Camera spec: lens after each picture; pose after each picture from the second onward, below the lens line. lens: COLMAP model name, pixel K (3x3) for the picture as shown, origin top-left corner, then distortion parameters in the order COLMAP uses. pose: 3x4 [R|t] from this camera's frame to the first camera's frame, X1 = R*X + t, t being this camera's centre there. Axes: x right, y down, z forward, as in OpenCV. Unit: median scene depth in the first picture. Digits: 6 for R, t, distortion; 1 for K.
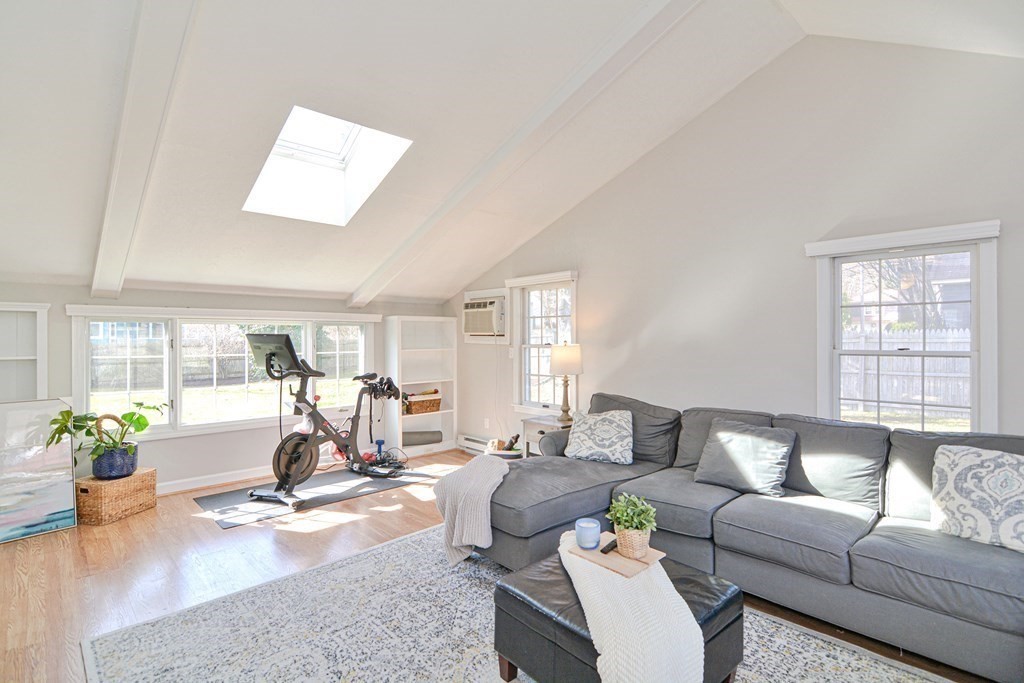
lens RADIAL K [[495.8, 0, 515.1], [0, 495.8, 336.4], [0, 0, 1]] dist [-0.001333, -0.000913]
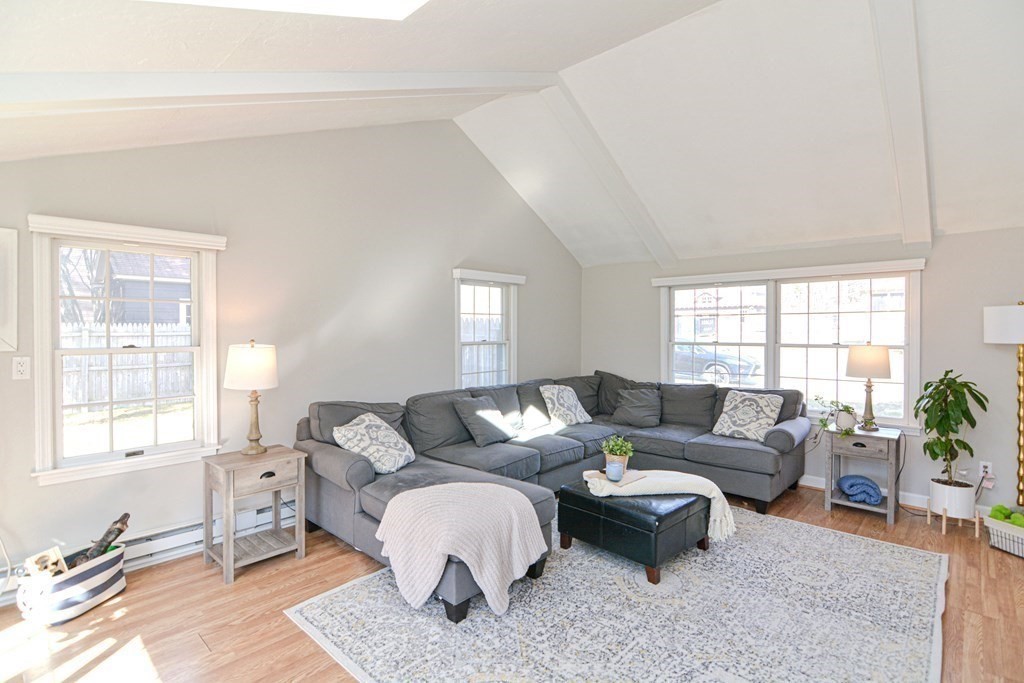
lens RADIAL K [[495.8, 0, 515.1], [0, 495.8, 336.4], [0, 0, 1]] dist [-0.001333, -0.000913]
pose [[-0.061745, -0.010575, 0.998036, -0.644277], [-0.006886, 0.999925, 0.010169, -0.006503], [-0.998068, -0.006244, -0.061814, 0.694934]]
